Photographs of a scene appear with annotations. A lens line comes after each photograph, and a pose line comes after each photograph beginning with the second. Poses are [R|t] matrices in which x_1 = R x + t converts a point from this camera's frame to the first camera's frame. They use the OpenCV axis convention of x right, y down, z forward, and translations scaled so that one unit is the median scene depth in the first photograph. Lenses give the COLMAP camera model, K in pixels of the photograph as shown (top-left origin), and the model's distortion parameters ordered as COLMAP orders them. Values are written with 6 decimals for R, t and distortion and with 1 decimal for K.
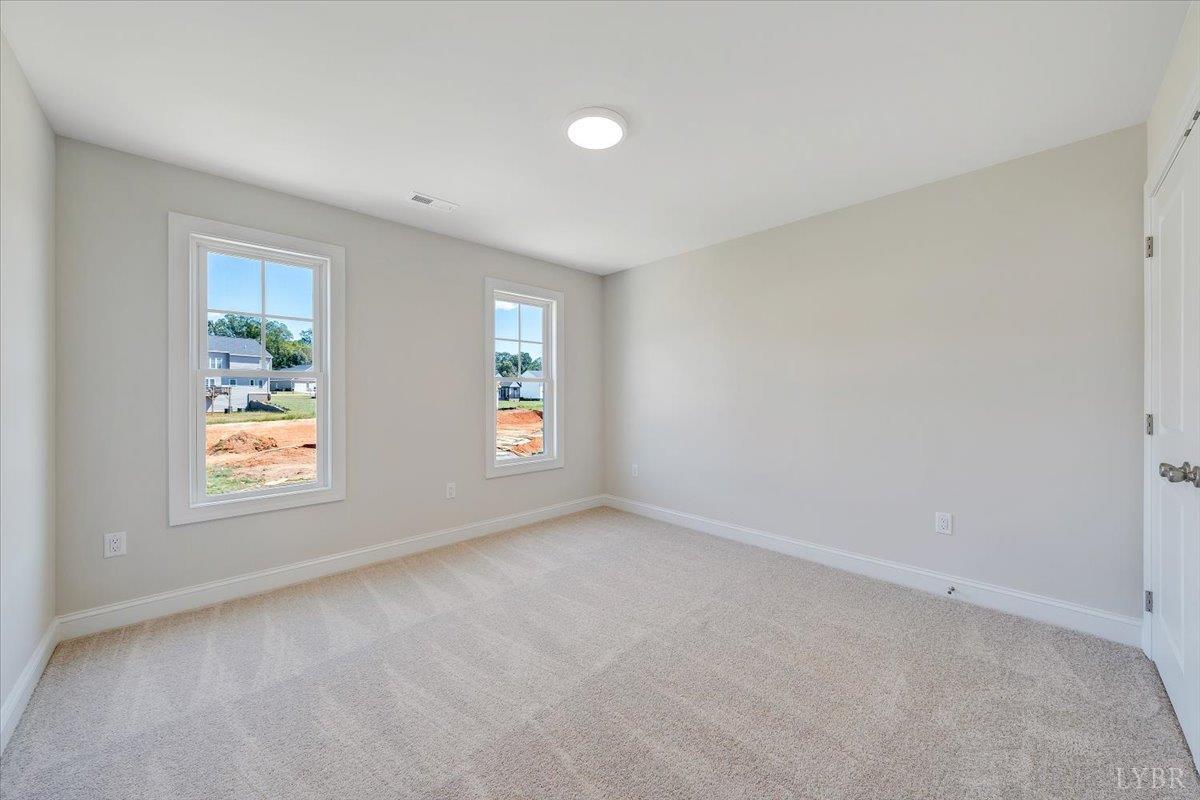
lens RADIAL K [[481.4, 0, 606.5], [0, 481.4, 395.8], [0, 0, 1]] dist [0.000528, 0.000055]
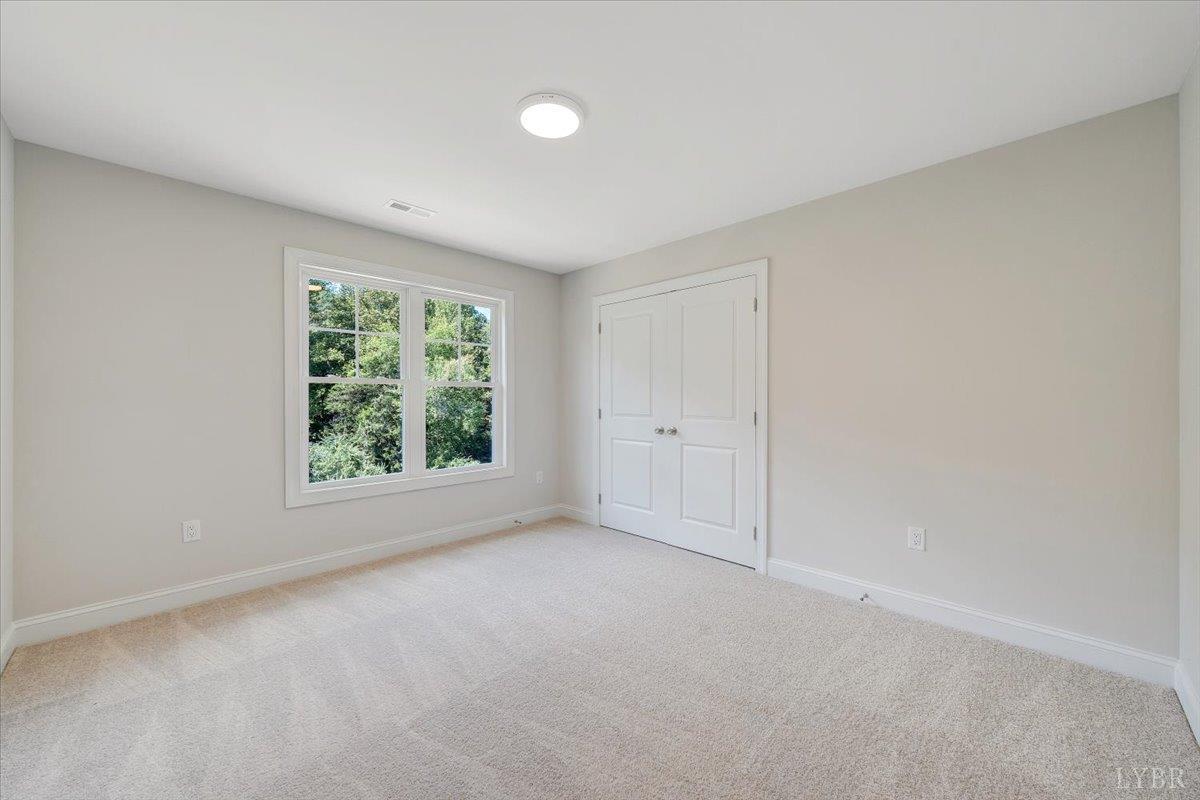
lens RADIAL K [[433.9, 0, 606.0], [0, 433.9, 399.4], [0, 0, 1]] dist [0.000901, 0.000203]
pose [[0.998201, -0.003611, -0.059841, 0.143919], [0.003584, 0.999993, -0.000568, -0.000069], [0.059842, 0.000352, 0.998208, 0.160131]]
